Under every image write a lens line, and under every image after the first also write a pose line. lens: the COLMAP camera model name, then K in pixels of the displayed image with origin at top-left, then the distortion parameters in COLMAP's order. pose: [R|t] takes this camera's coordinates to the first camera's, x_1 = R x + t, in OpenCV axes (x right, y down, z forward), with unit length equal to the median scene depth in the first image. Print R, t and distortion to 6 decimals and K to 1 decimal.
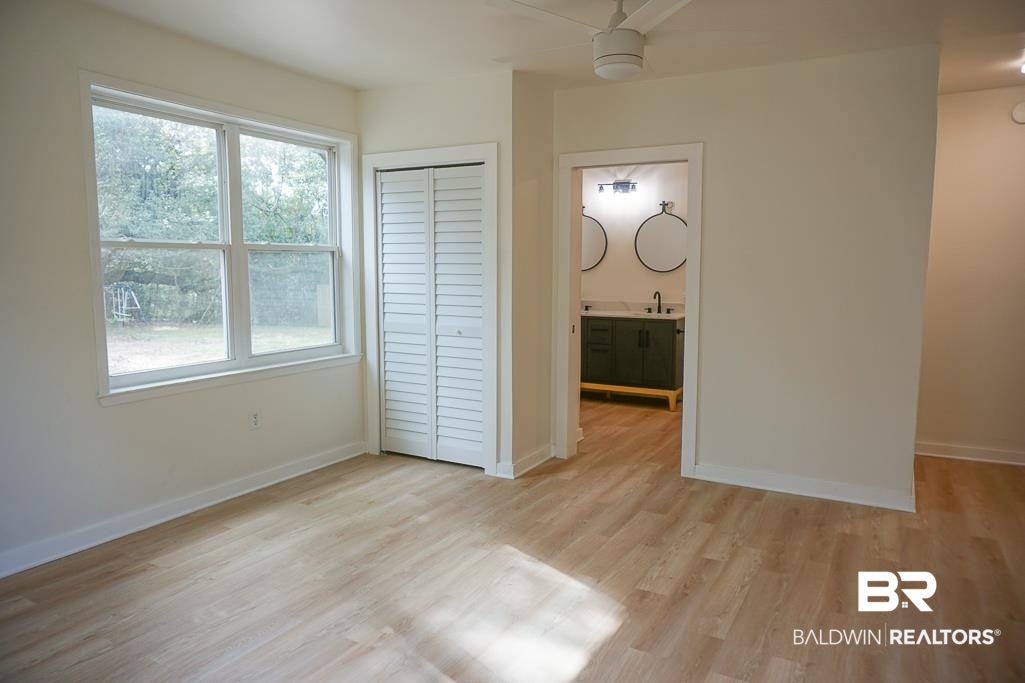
lens RADIAL K [[686.6, 0, 512.5], [0, 686.6, 341.5], [0, 0, 1]] dist [-0.059159, 0.048610]
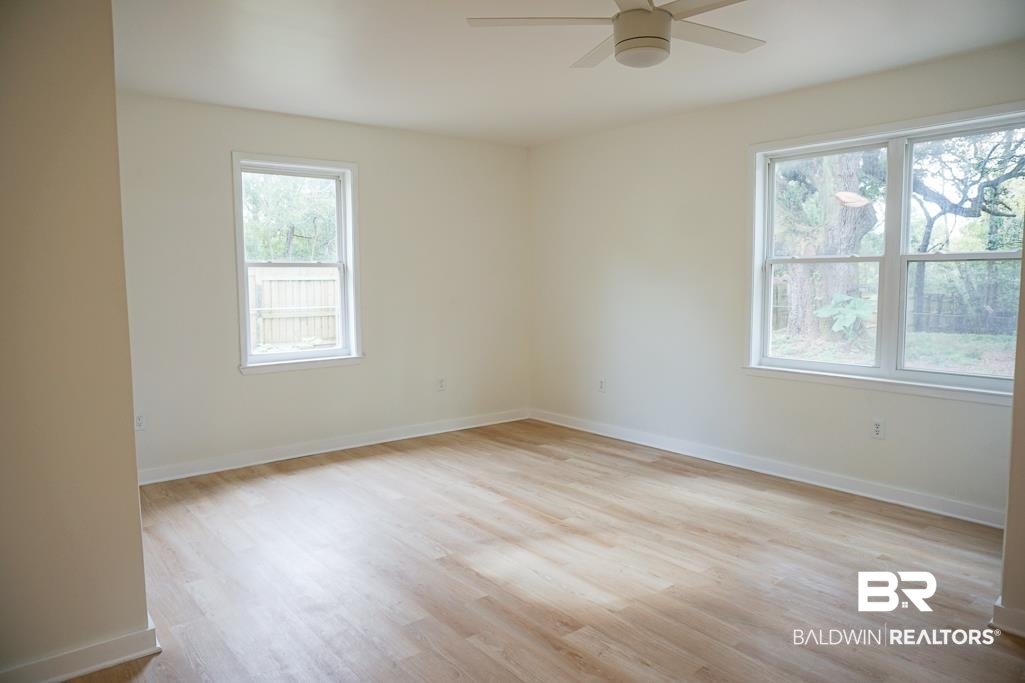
lens RADIAL K [[686.6, 0, 512.5], [0, 686.6, 341.5], [0, 0, 1]] dist [-0.059159, 0.048610]
pose [[-0.364652, 0.084082, -0.927340, 0.990196], [-0.098870, 0.986788, 0.128350, -0.118830], [0.925880, 0.138489, -0.351521, 1.123496]]
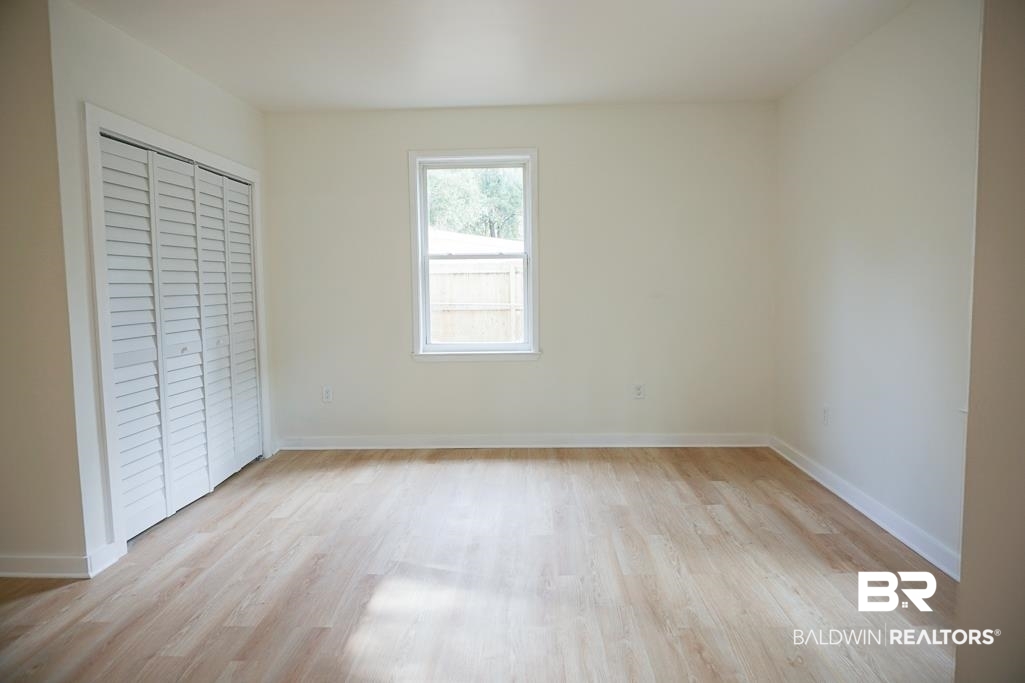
lens RADIAL K [[686.6, 0, 512.5], [0, 686.6, 341.5], [0, 0, 1]] dist [-0.059159, 0.048610]
pose [[-0.883567, 0.047529, -0.465887, 0.314606], [-0.044519, 0.981806, 0.184594, -0.147429], [0.466185, 0.183842, -0.865375, 1.564471]]
